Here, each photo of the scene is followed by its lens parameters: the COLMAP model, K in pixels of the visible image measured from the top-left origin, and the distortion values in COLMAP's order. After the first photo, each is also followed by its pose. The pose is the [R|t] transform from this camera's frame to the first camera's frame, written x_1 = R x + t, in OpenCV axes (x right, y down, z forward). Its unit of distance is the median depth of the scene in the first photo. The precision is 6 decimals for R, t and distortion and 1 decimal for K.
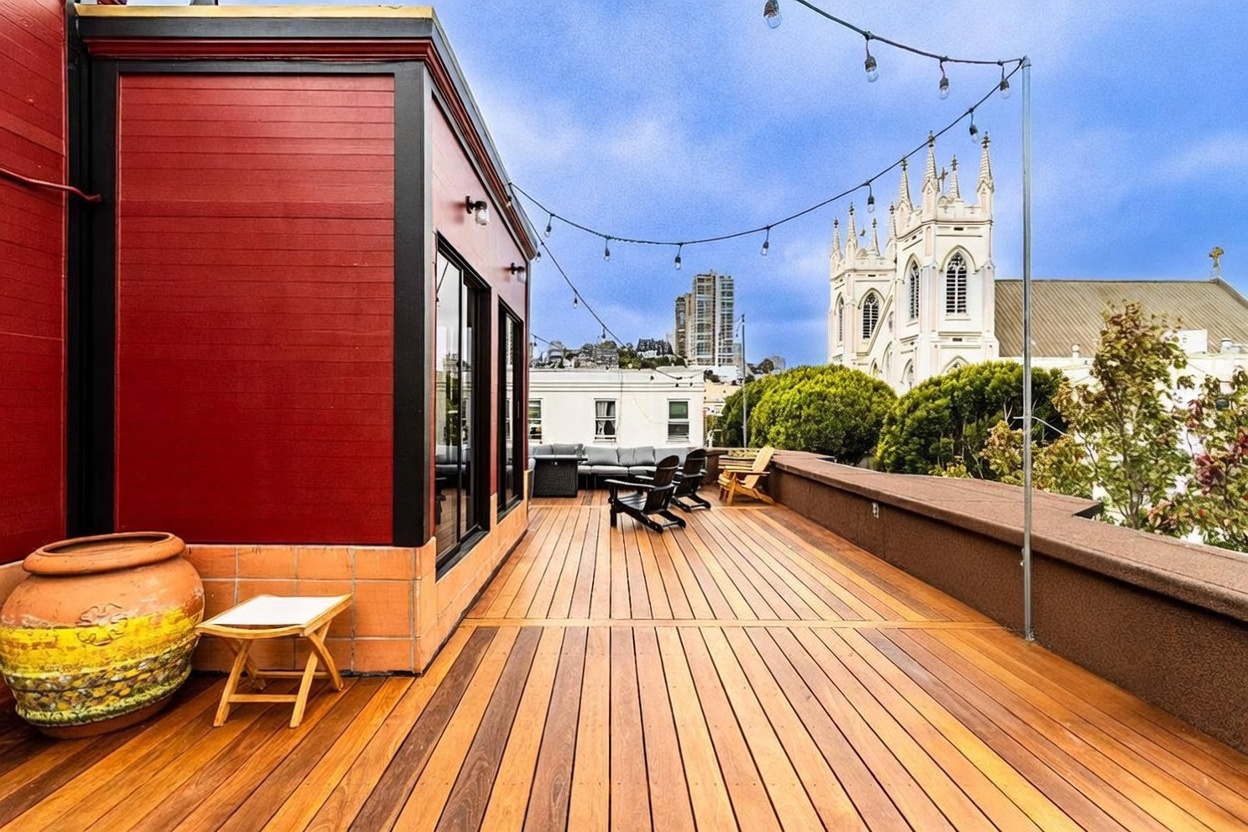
lens RADIAL K [[570.1, 0, 624.0], [0, 570.1, 416.0], [0, 0, 1]] dist [0.009302, -0.000003]
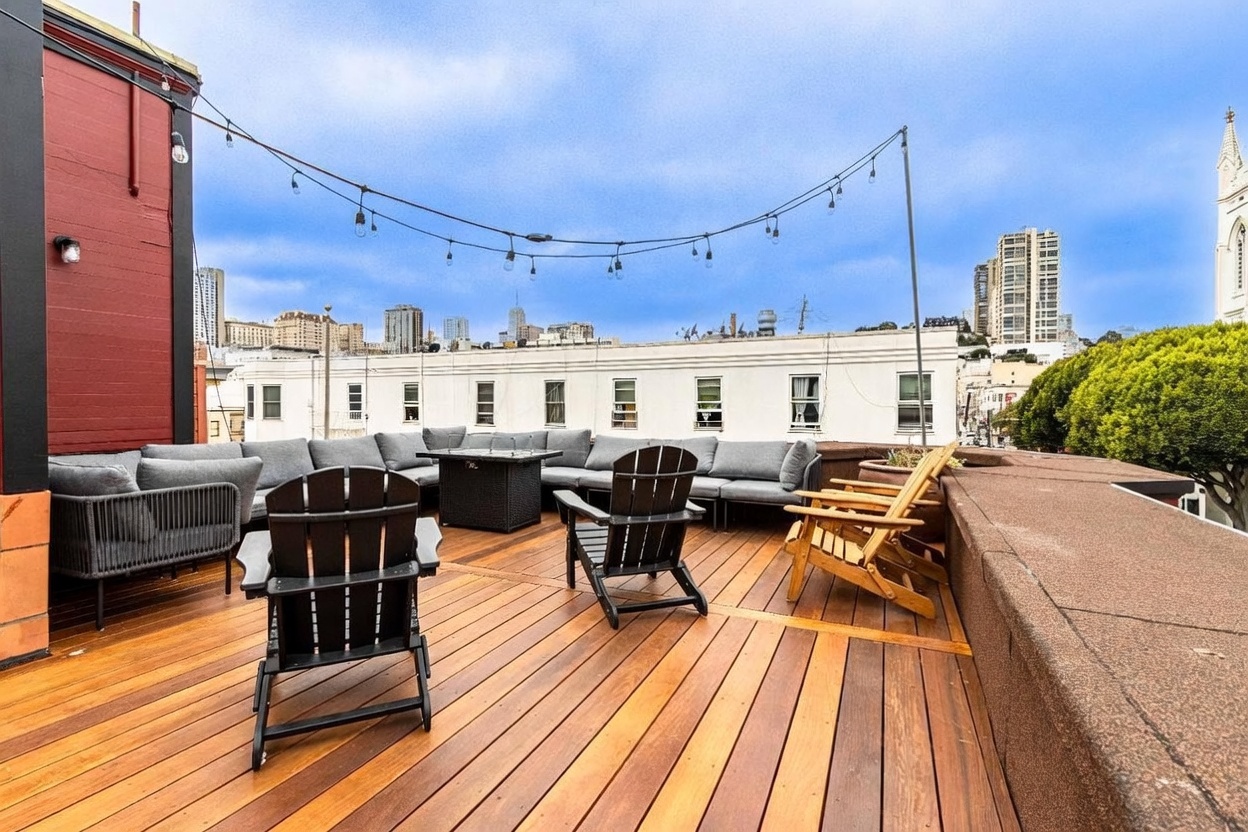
lens RADIAL K [[562.3, 0, 619.4], [0, 562.3, 409.8], [0, 0, 1]] dist [-0.001584, -0.000158]
pose [[0.889147, -0.002856, -0.457613, 0.039138], [0.006027, 0.999967, 0.005469, 0.004979], [0.457582, -0.007621, 0.889135, 0.094464]]
